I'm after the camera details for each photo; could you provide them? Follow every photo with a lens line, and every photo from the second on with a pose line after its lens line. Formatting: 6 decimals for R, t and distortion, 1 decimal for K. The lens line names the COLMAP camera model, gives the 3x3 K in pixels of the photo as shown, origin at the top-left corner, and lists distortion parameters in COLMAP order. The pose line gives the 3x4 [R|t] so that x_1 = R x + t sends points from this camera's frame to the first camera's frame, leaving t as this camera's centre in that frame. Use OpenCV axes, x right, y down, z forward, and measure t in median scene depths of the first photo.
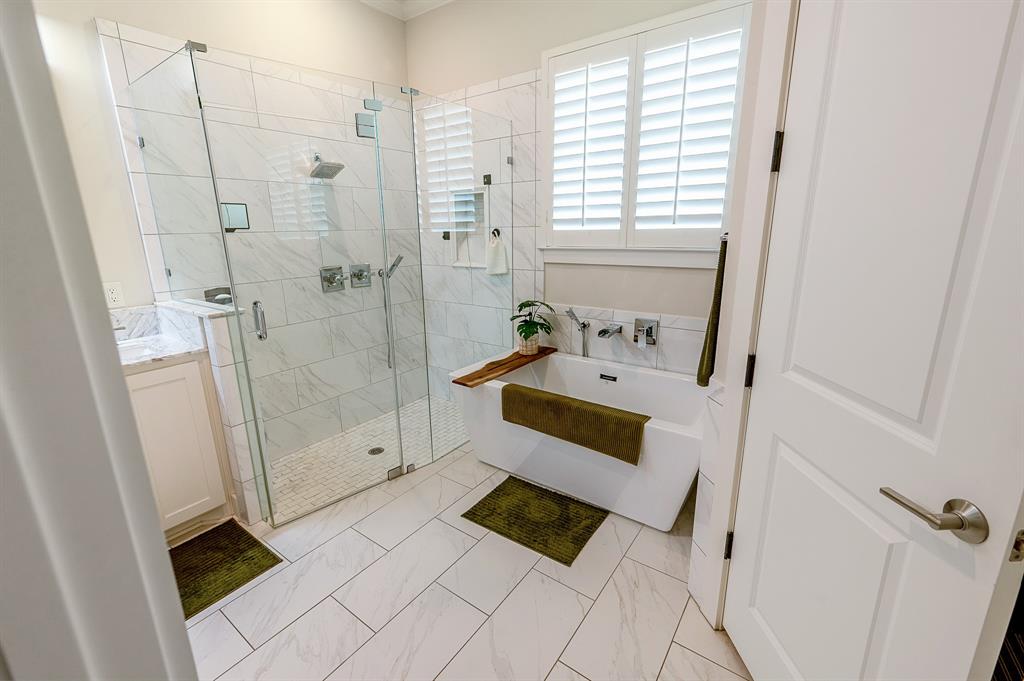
lens RADIAL K [[450.4, 0, 501.6], [0, 450.4, 340.1], [0, 0, 1]] dist [-0.000842, -0.000282]
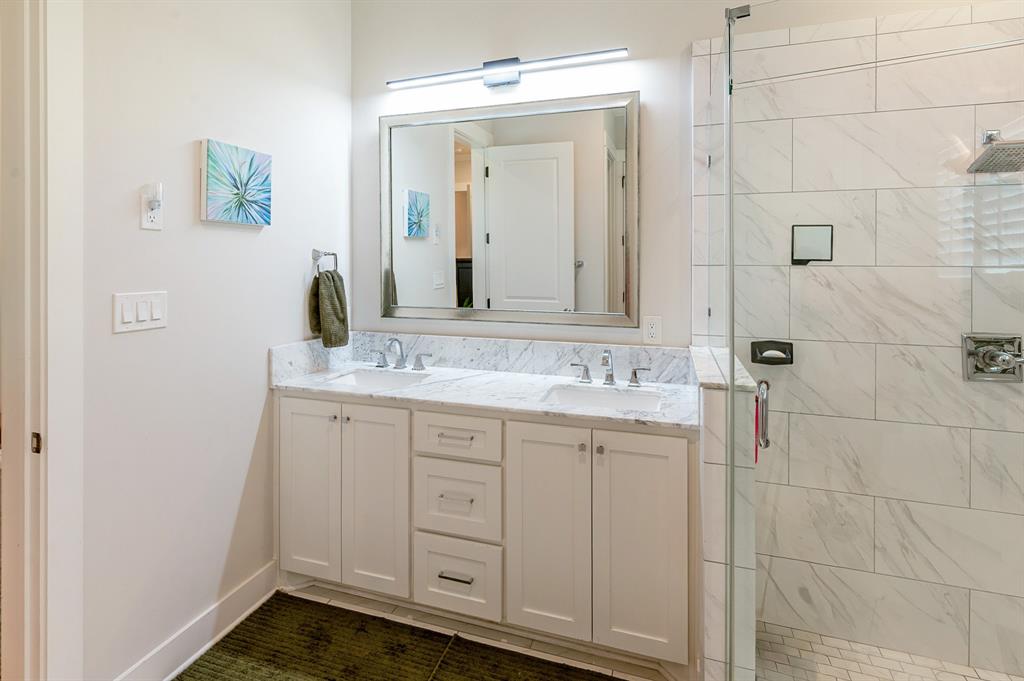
lens RADIAL K [[491.1, 0, 508.1], [0, 491.1, 264.0], [0, 0, 1]] dist [0.004216, 0.000209]
pose [[0.334766, 0.028381, -0.941874, -0.035649], [-0.238477, 0.969558, -0.055546, -0.088959], [0.911625, 0.243210, 0.331343, 0.326443]]
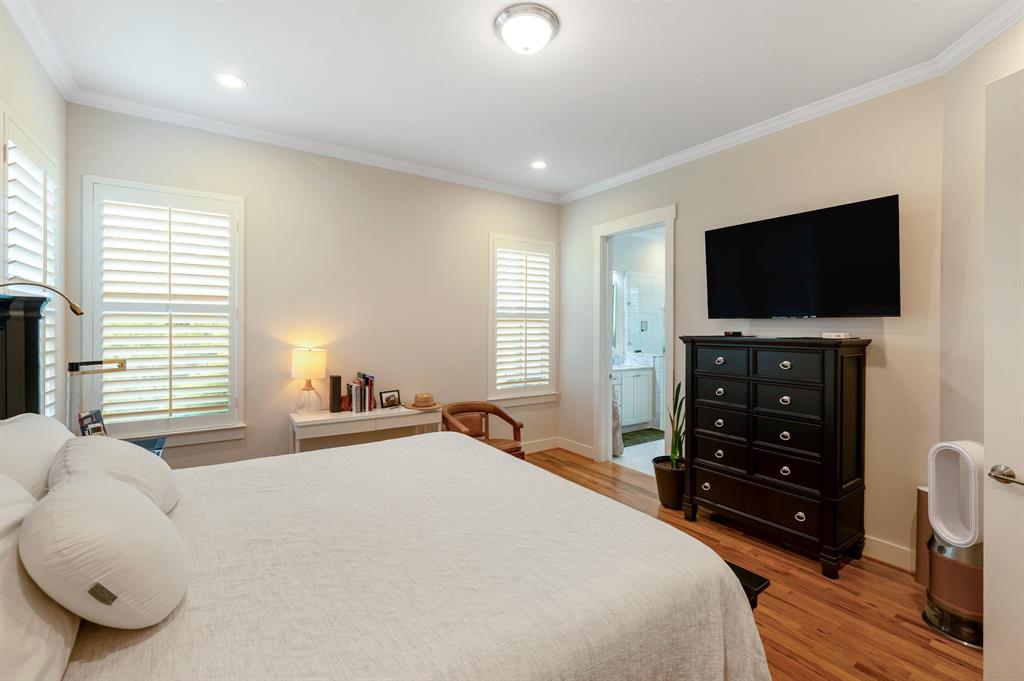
lens RADIAL K [[450.4, 0, 499.3], [0, 450.4, 323.1], [0, 0, 1]] dist [-0.000842, -0.000282]
pose [[0.940400, 0.028574, -0.338867, -0.484994], [-0.109897, 0.968533, -0.223308, 0.436096], [0.321823, 0.247239, 0.913949, -1.854845]]
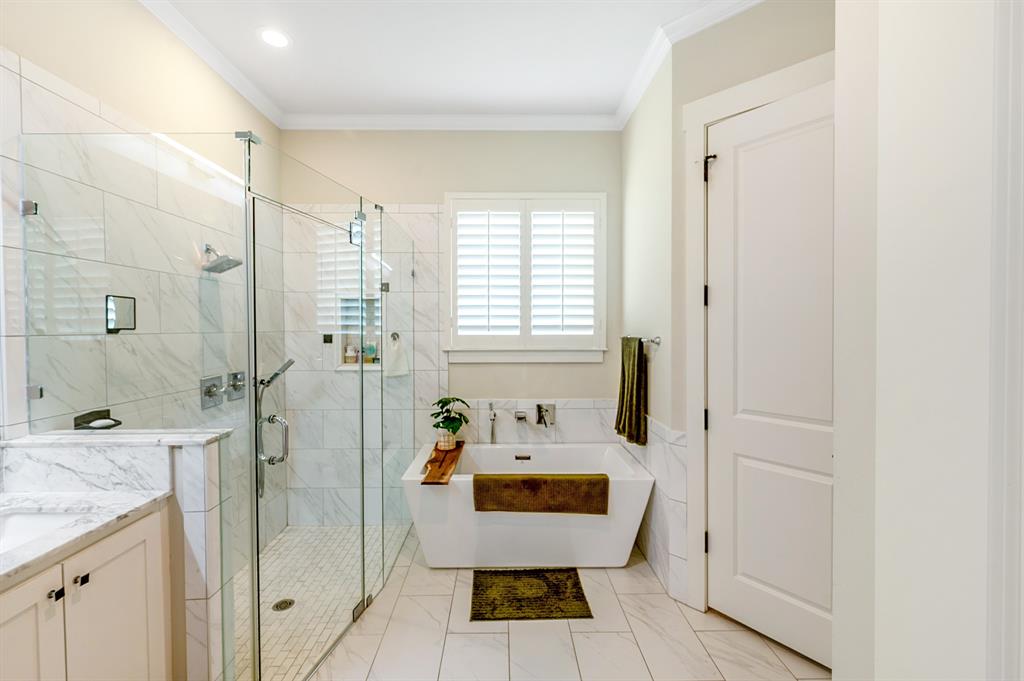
lens RADIAL K [[450.4, 0, 509.1], [0, 450.4, 330.8], [0, 0, 1]] dist [-0.000842, -0.000282]
pose [[0.786819, 0.013273, 0.617042, -0.537840], [0.138492, 0.970476, -0.197474, -0.010320], [-0.601445, 0.240832, 0.761750, 0.053040]]
